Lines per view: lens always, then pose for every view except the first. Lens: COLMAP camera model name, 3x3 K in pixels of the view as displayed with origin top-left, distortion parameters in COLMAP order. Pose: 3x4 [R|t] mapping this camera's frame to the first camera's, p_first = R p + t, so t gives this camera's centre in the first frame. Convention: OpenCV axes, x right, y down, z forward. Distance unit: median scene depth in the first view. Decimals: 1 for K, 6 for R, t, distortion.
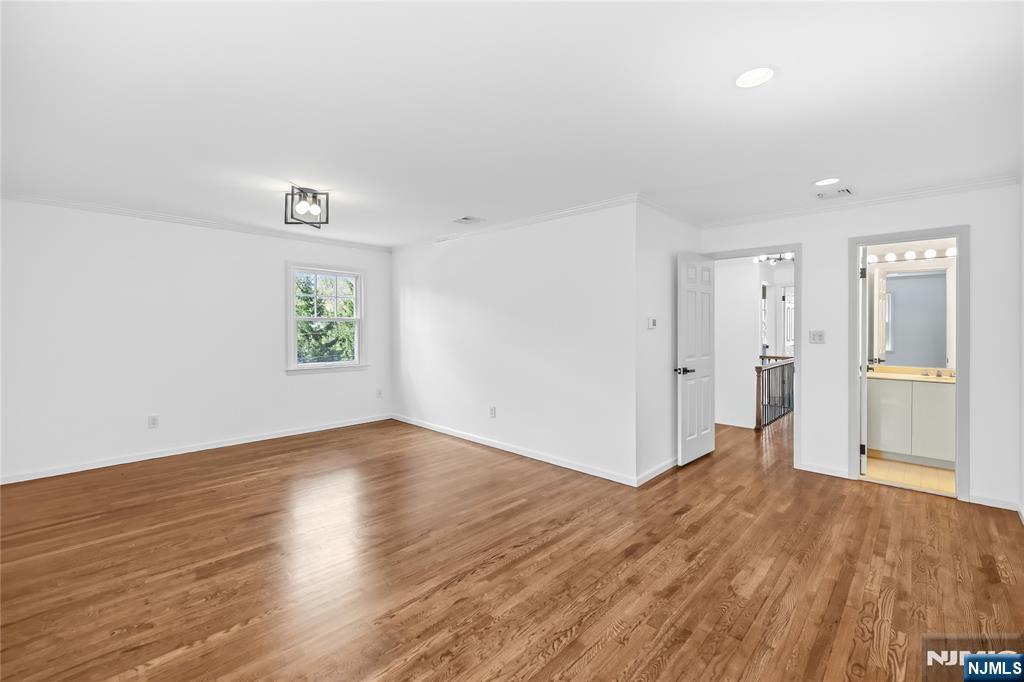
lens RADIAL K [[438.1, 0, 513.6], [0, 438.1, 334.6], [0, 0, 1]] dist [-0.007665, -0.000719]
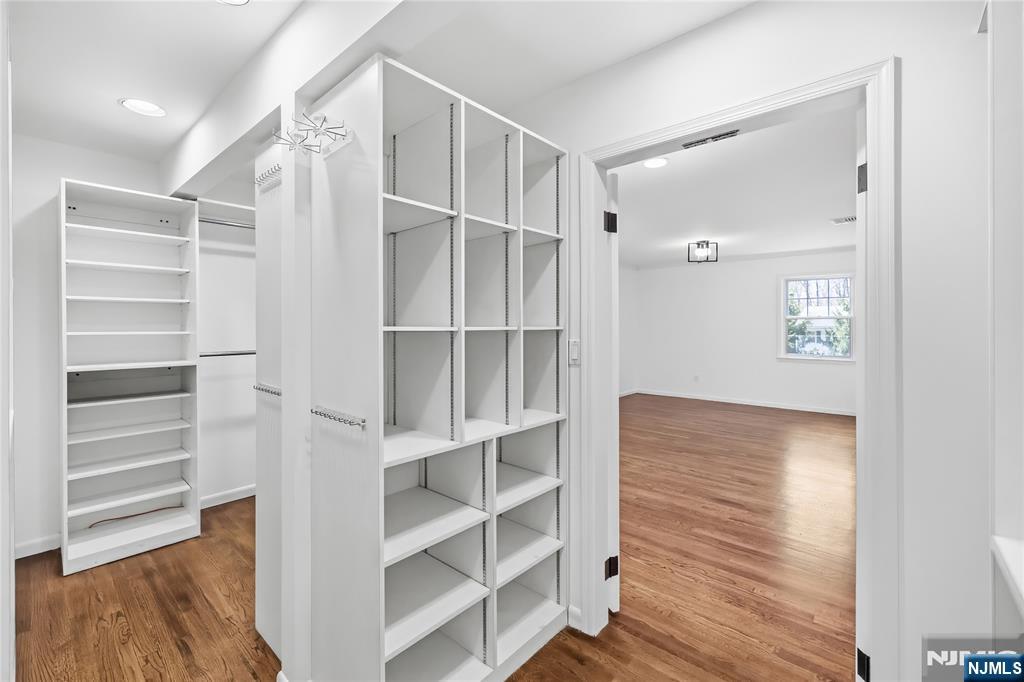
lens RADIAL K [[438.1, 0, 513.3], [0, 438.1, 331.7], [0, 0, 1]] dist [-0.007665, -0.000719]
pose [[0.024717, 0.015784, -0.999570, 1.555608], [-0.011433, 0.999814, 0.015505, -0.018176], [0.999629, 0.011045, 0.024893, 0.341903]]
